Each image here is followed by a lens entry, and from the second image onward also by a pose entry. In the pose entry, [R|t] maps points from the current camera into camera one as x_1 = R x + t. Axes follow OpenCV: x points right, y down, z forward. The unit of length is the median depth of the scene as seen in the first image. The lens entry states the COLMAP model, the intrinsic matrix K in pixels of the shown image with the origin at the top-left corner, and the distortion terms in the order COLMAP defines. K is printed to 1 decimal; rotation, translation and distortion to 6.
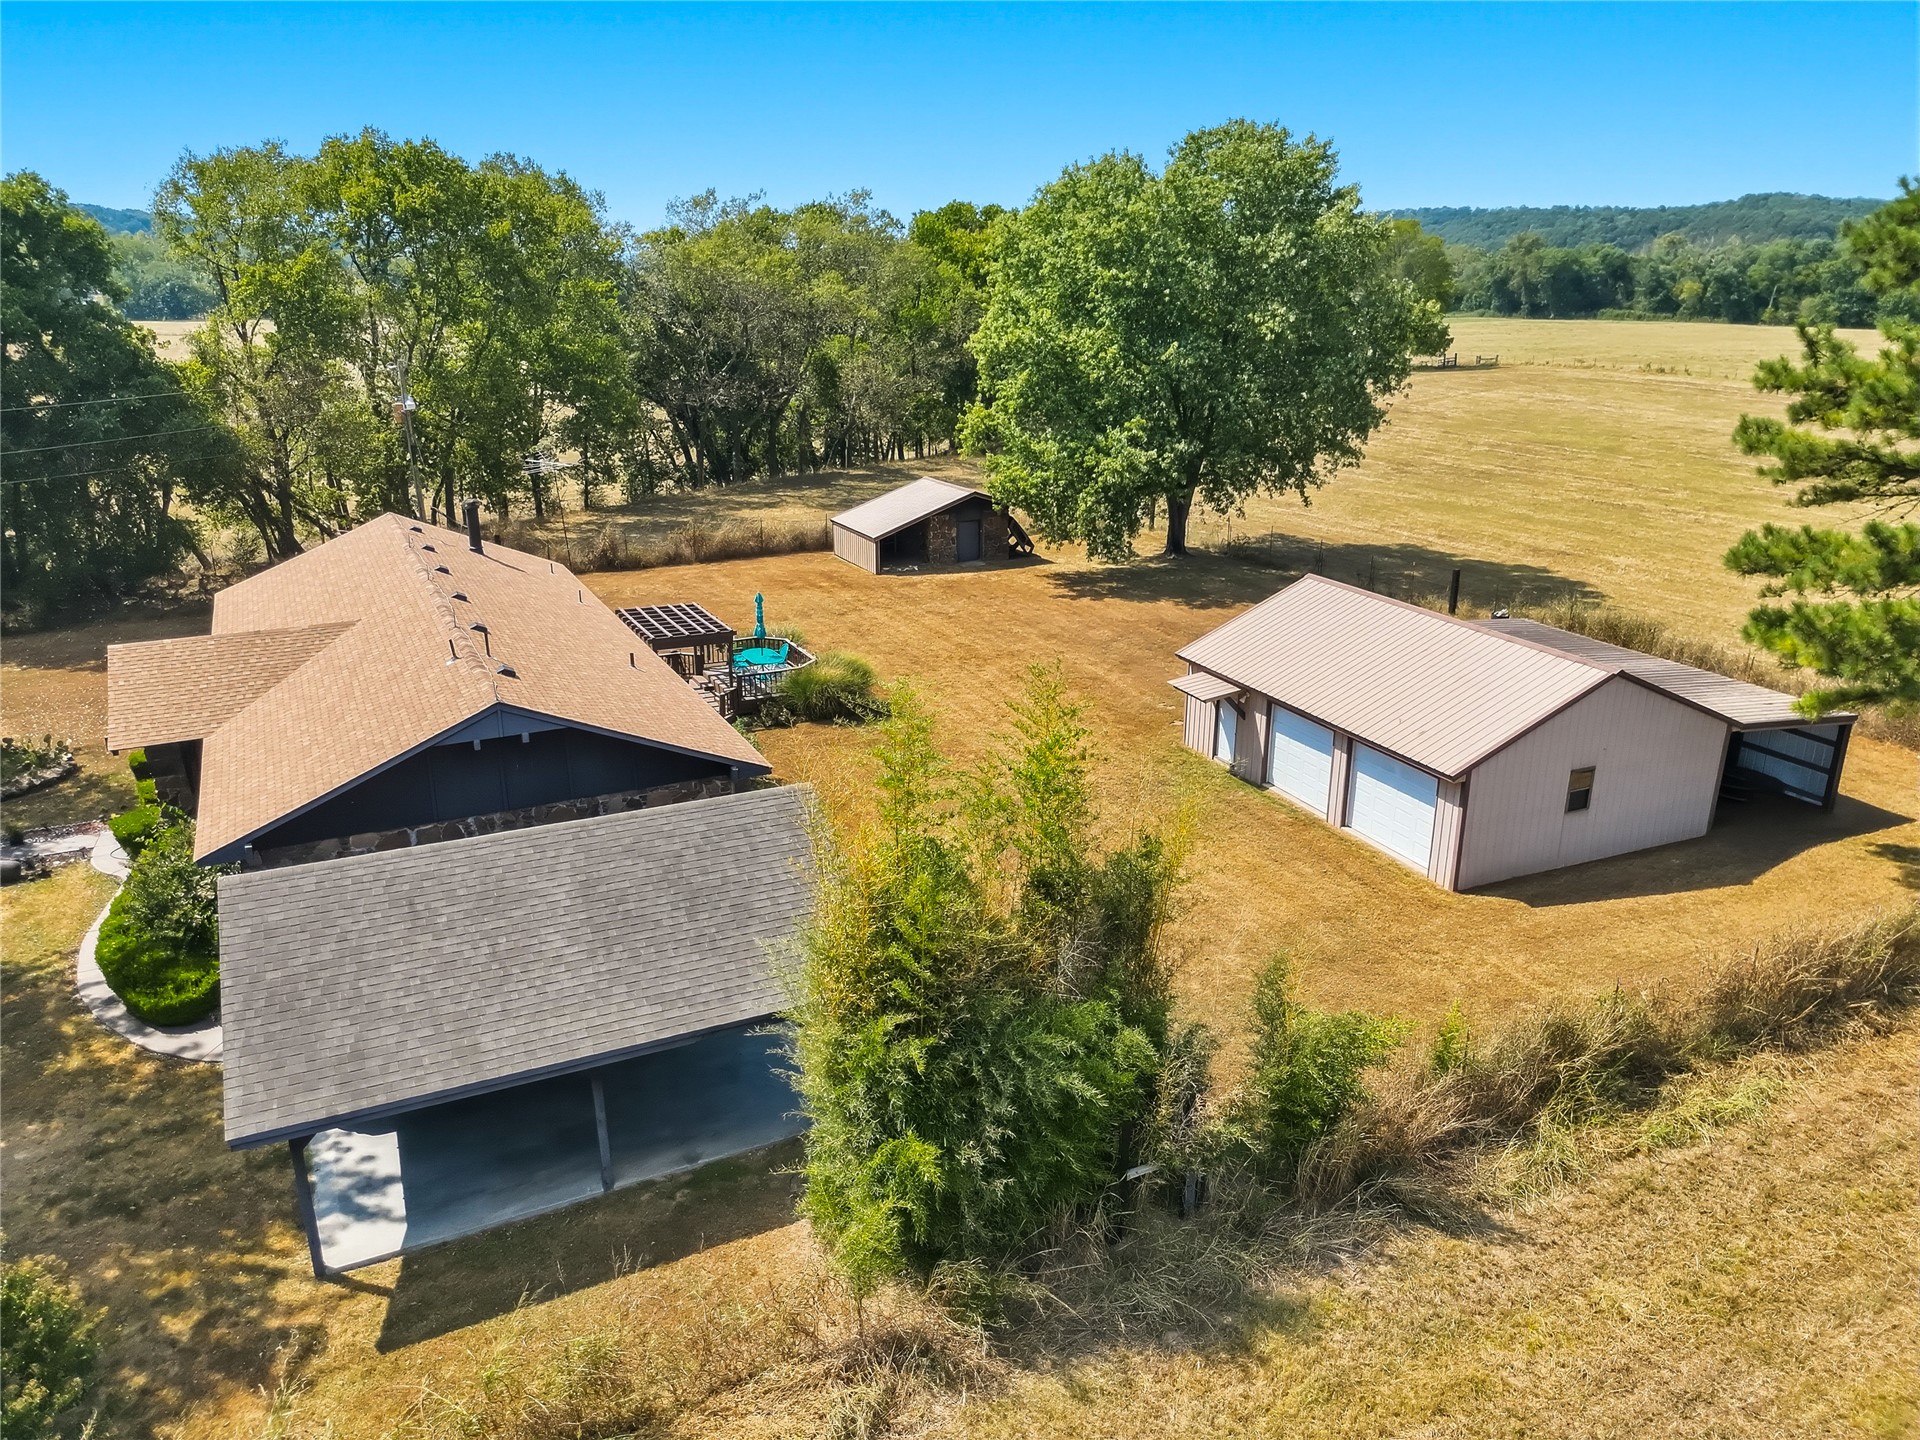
lens RADIAL K [[1352.2, 0, 959.3], [0, 1352.2, 729.2], [0, 0, 1]] dist [0.070153, -0.070216]
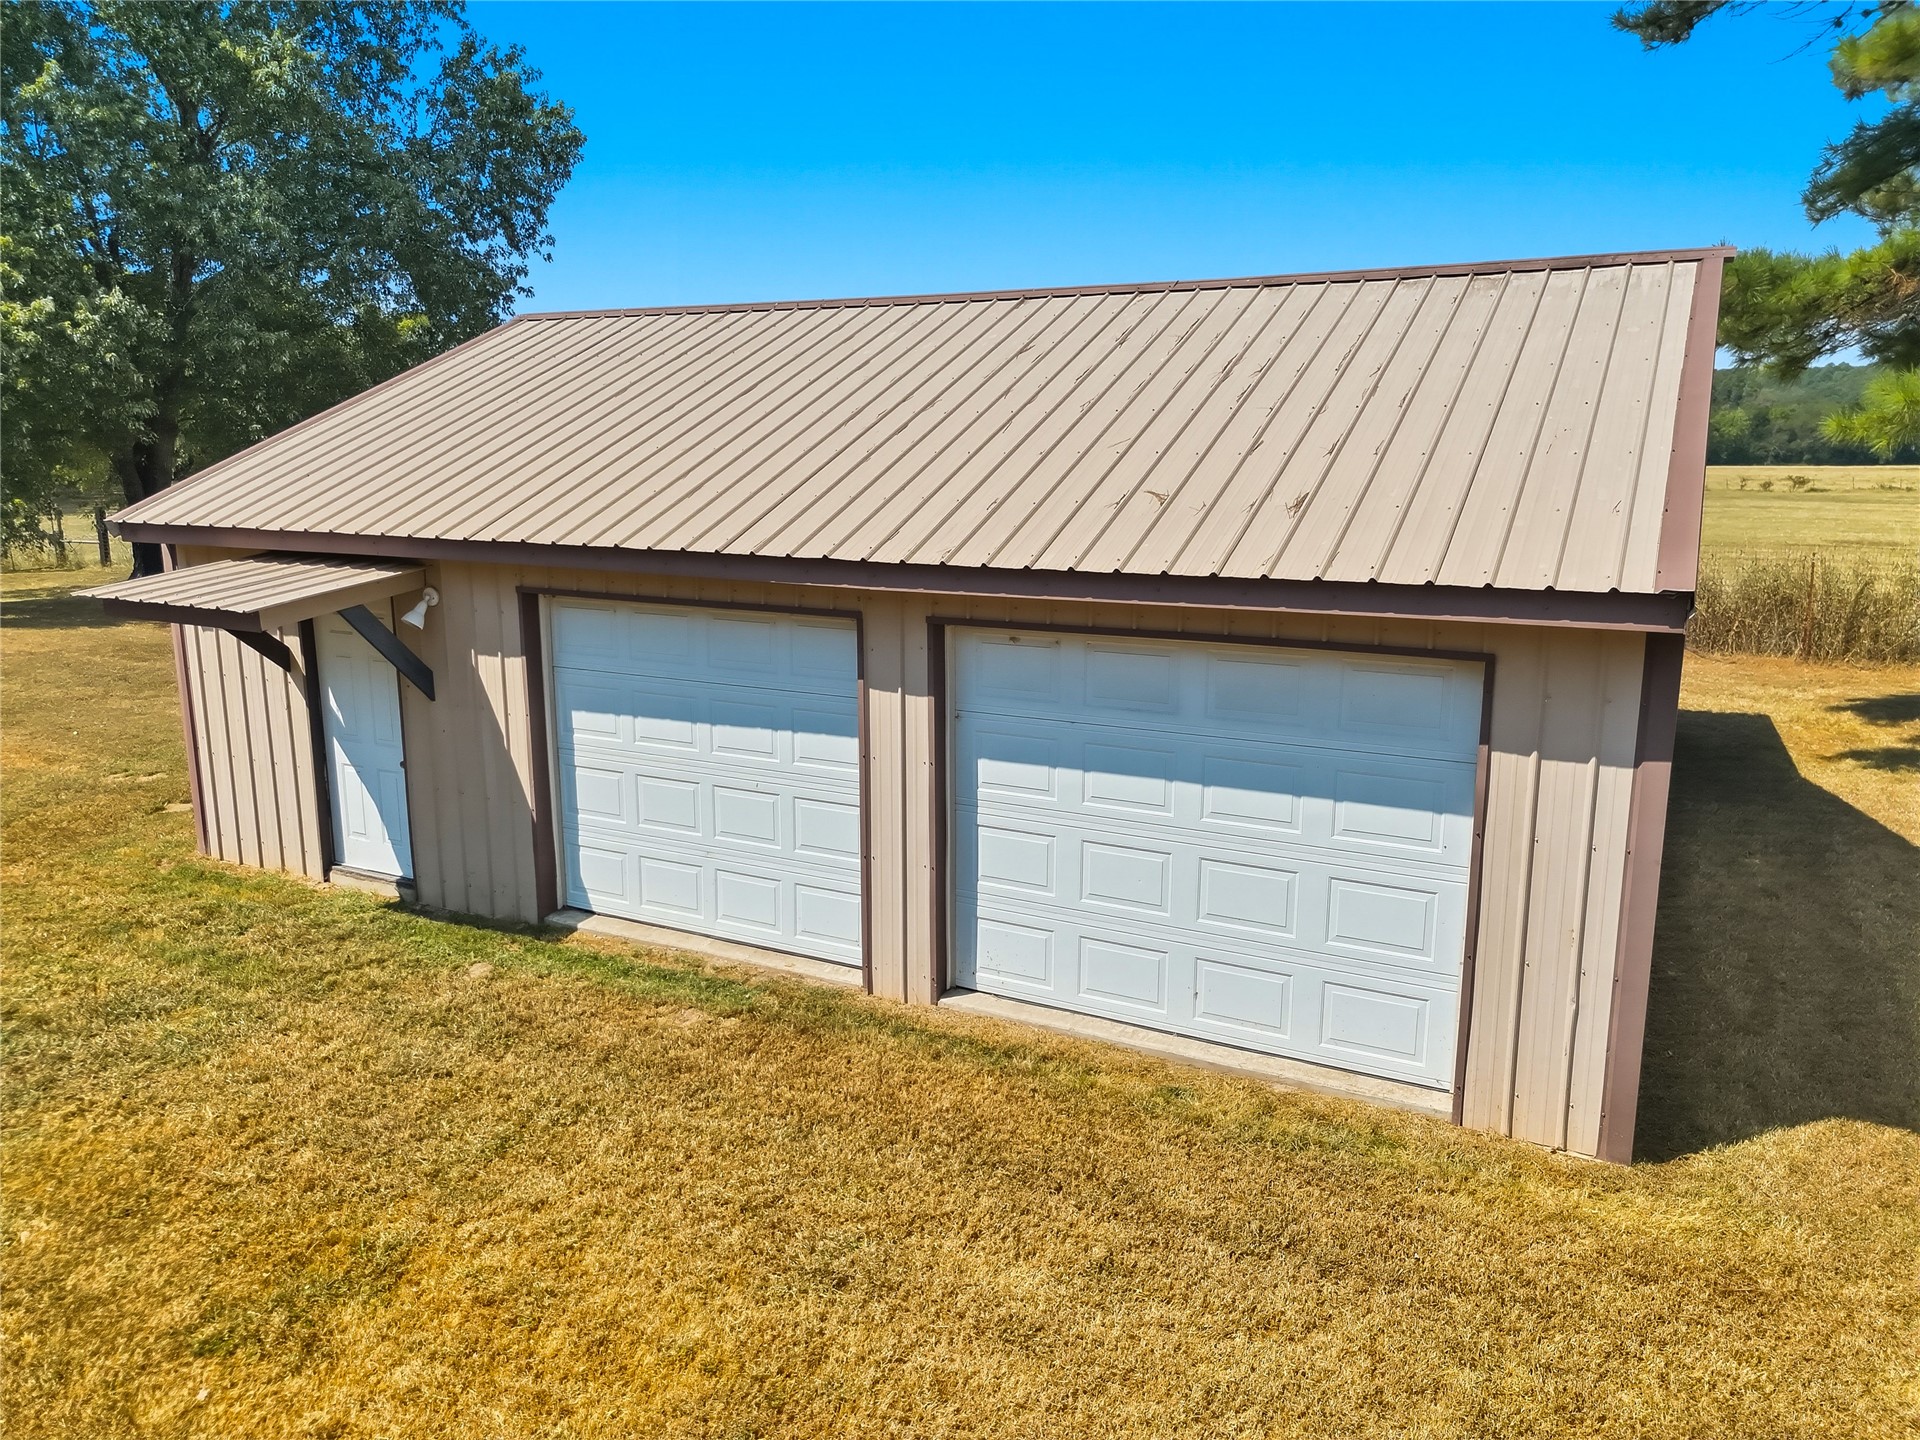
lens RADIAL K [[1328.6, 0, 960.0], [0, 1328.6, 720.0], [0, 0, 1]] dist [0.069302, -0.056211]
pose [[0.778166, -0.125031, 0.615487, 0.128141], [0.200931, 0.978040, -0.055358, 0.033051], [-0.595050, 0.166748, 0.786200, 0.732672]]
